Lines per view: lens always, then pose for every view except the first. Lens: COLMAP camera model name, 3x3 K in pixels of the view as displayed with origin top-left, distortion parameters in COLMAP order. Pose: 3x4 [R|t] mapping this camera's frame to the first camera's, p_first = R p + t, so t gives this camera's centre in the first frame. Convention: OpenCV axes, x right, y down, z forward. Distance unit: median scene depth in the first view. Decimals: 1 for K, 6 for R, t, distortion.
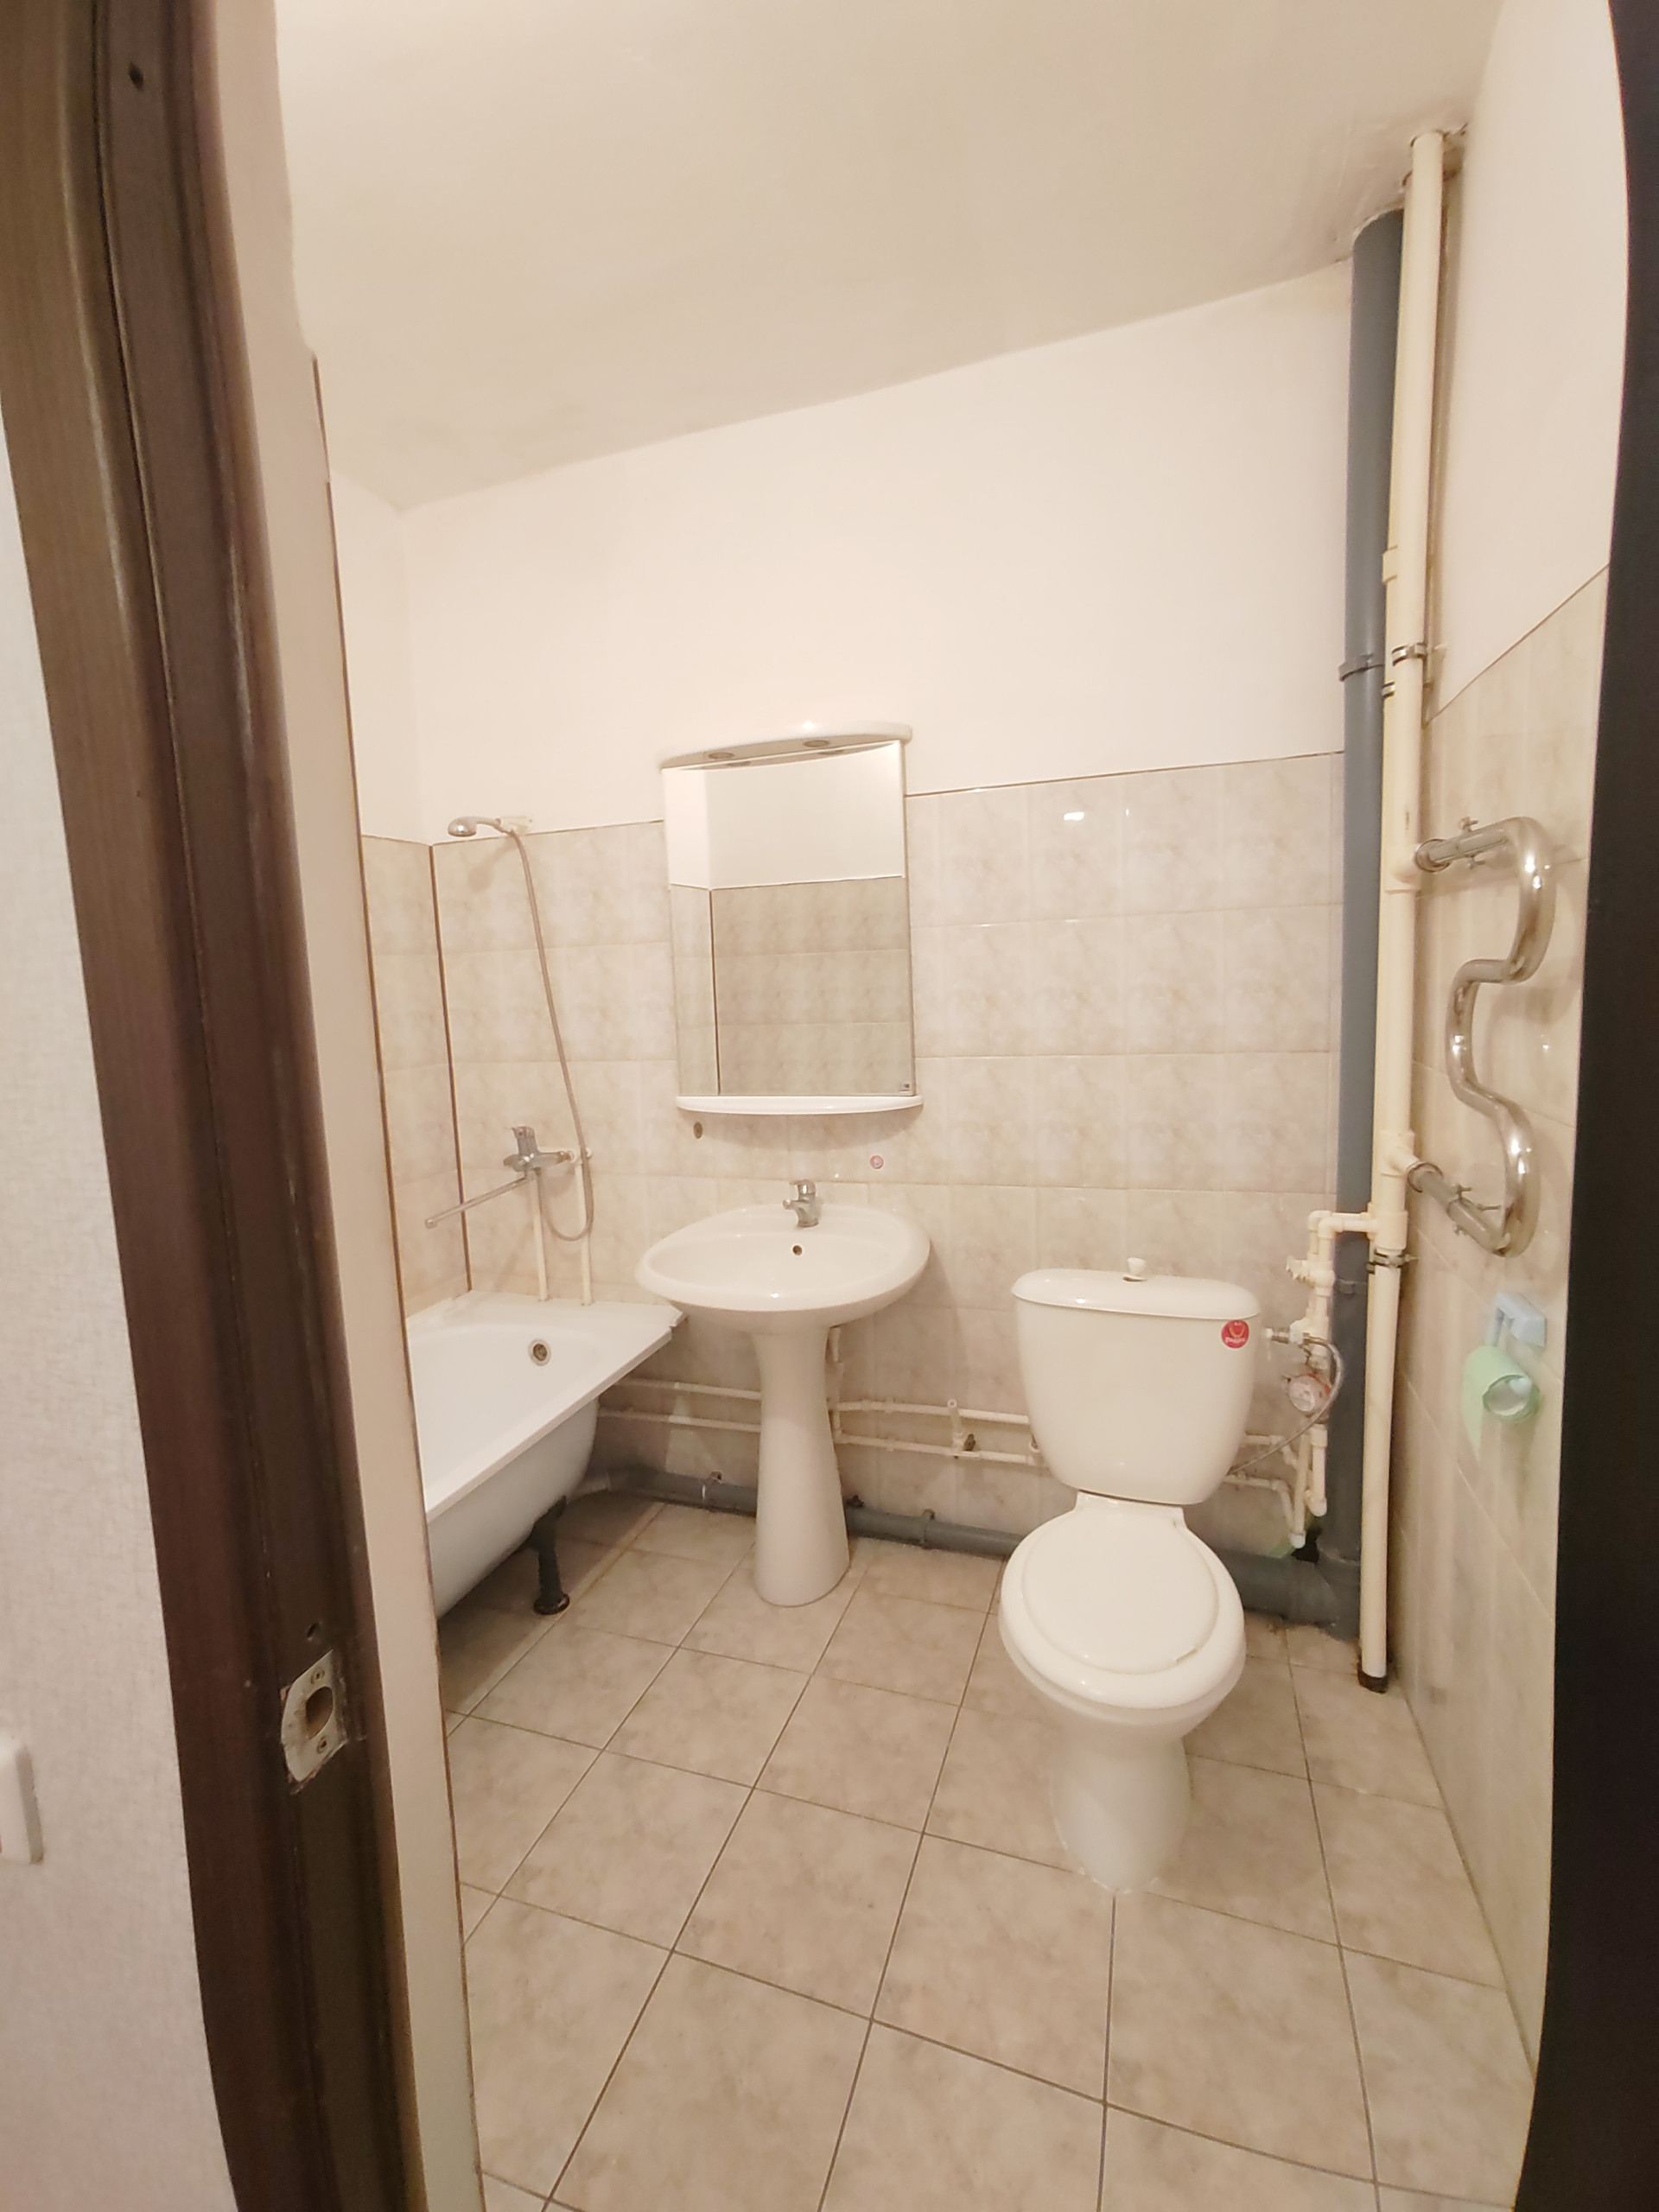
lens RADIAL K [[999.9, 0, 822.9], [0, 999.9, 1086.5], [0, 0, 1]] dist [-0.049808, 0.047281]
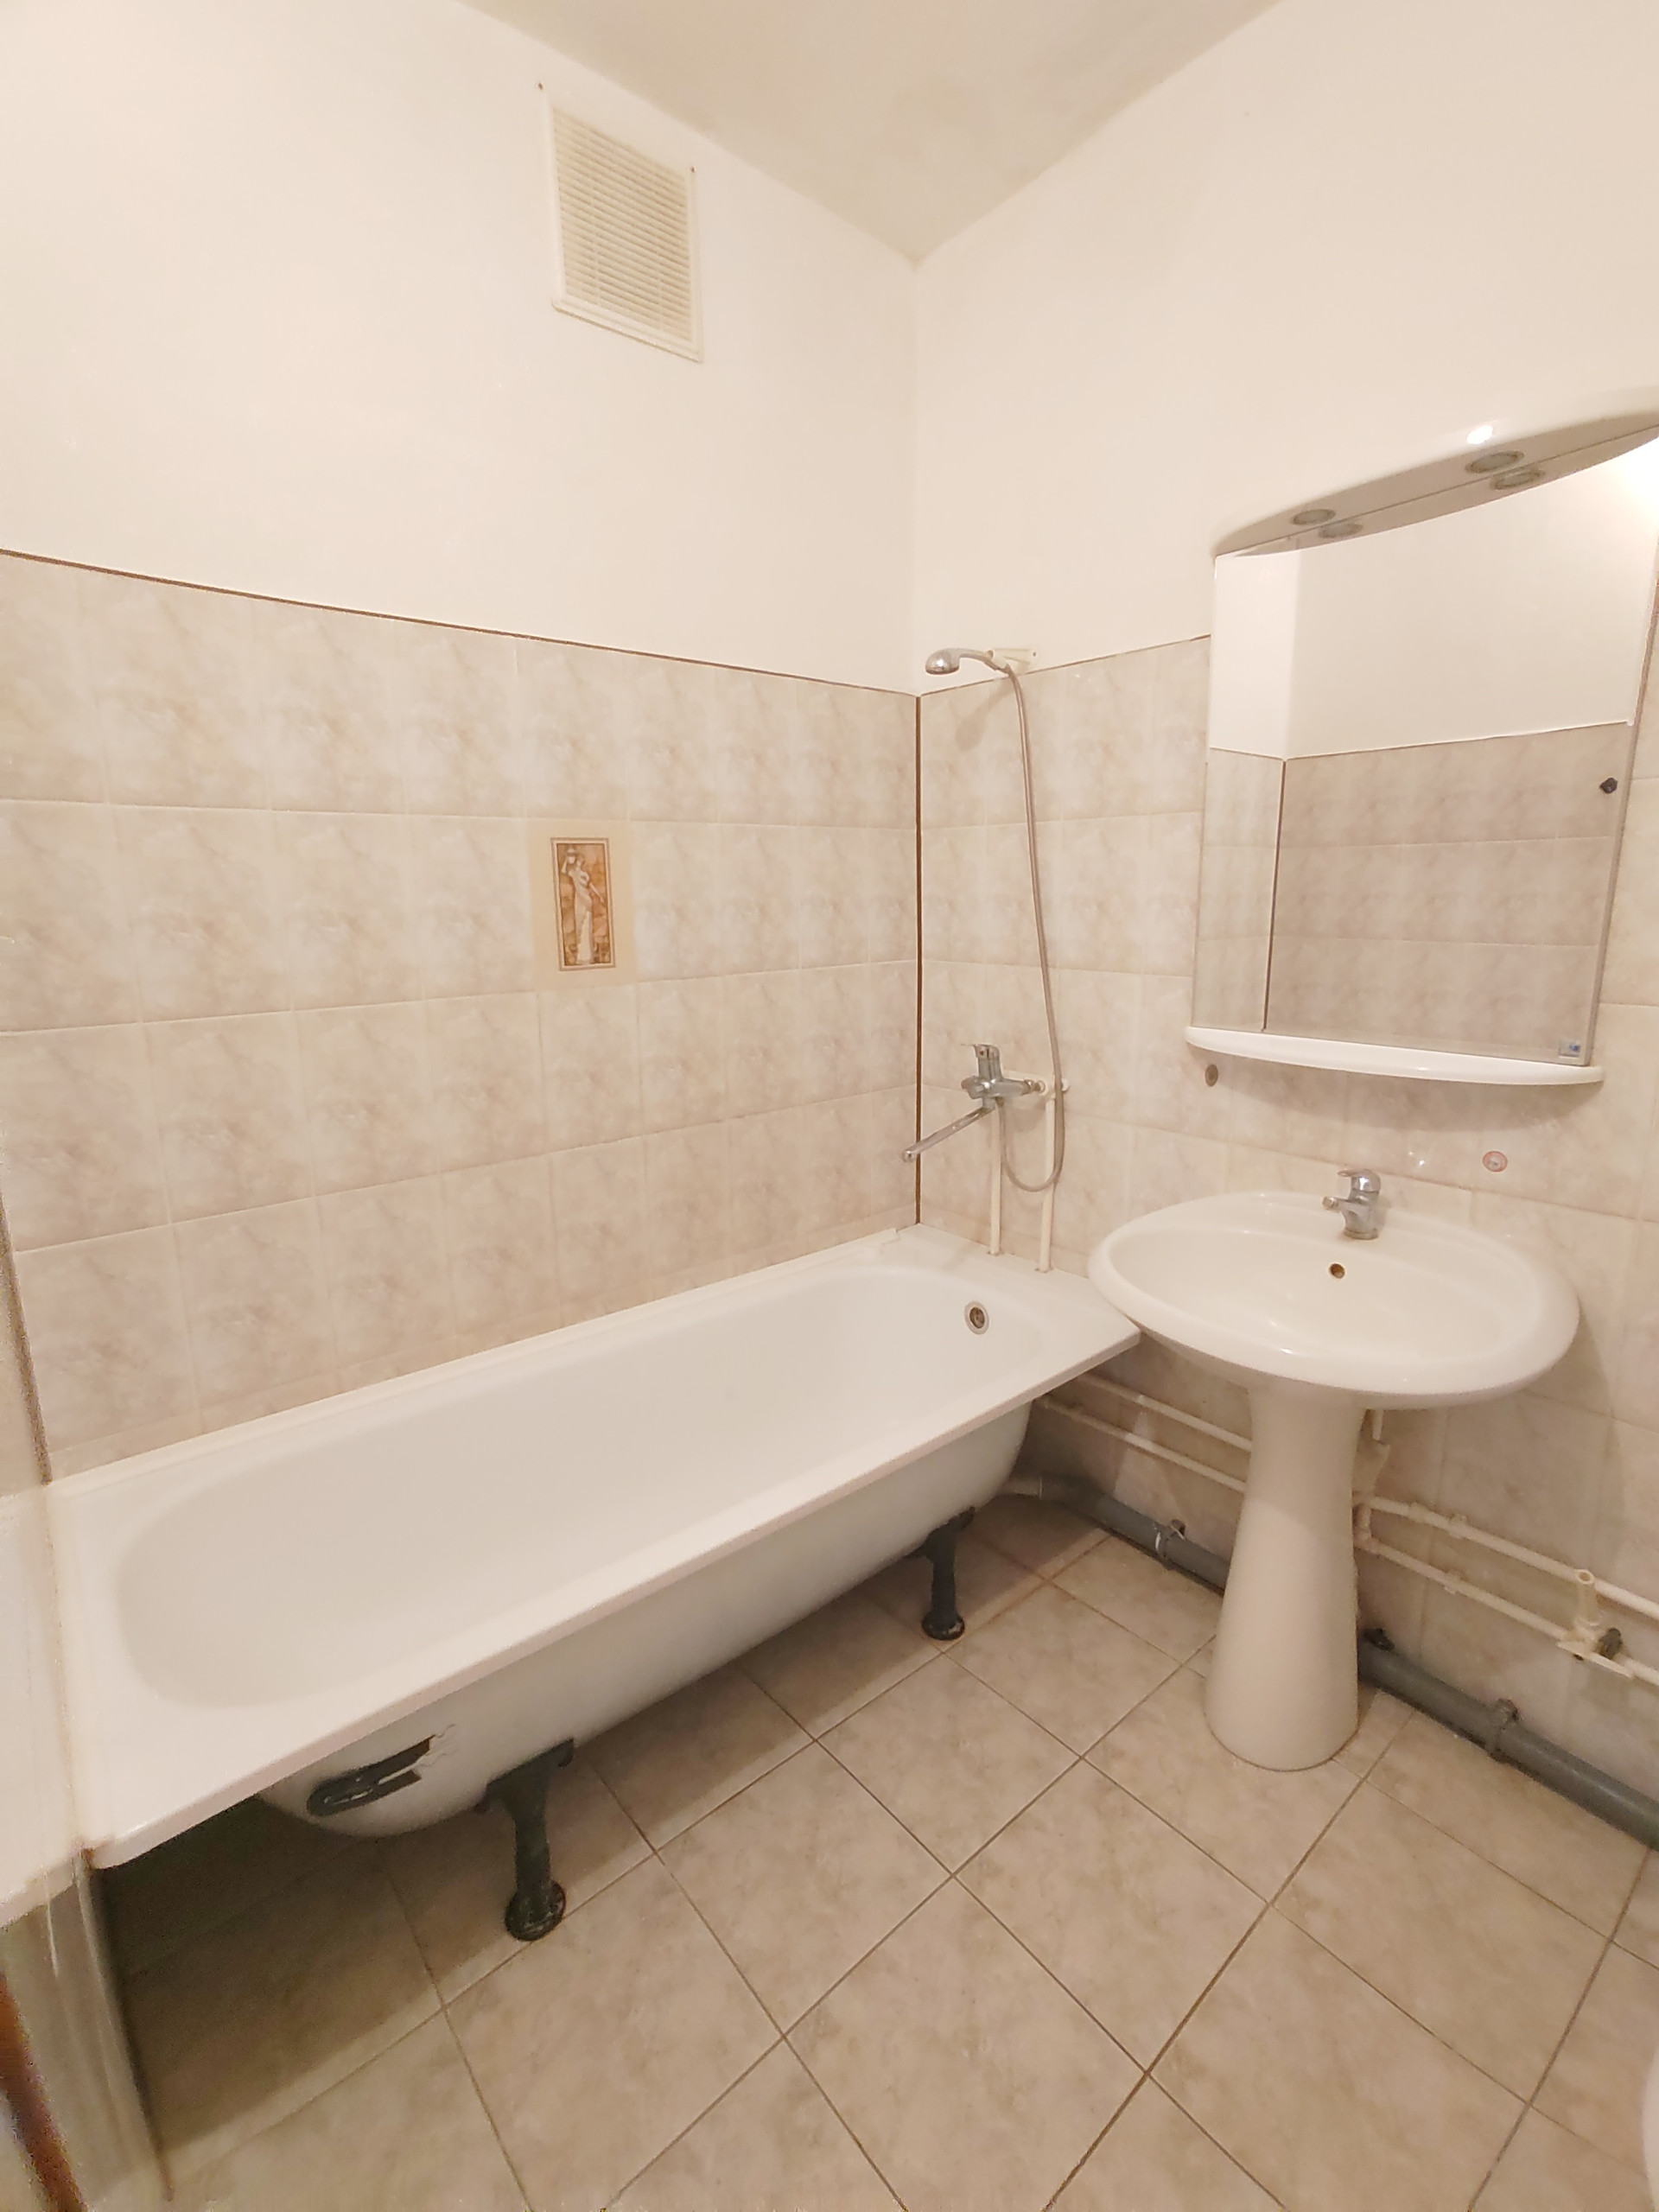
lens RADIAL K [[999.9, 0, 822.9], [0, 999.9, 1086.5], [0, 0, 1]] dist [-0.049808, 0.047281]
pose [[0.855777, 0.129770, -0.500805, -0.003924], [-0.081575, 0.989767, 0.117074, -0.010036], [0.510873, -0.059336, 0.857606, 0.234057]]
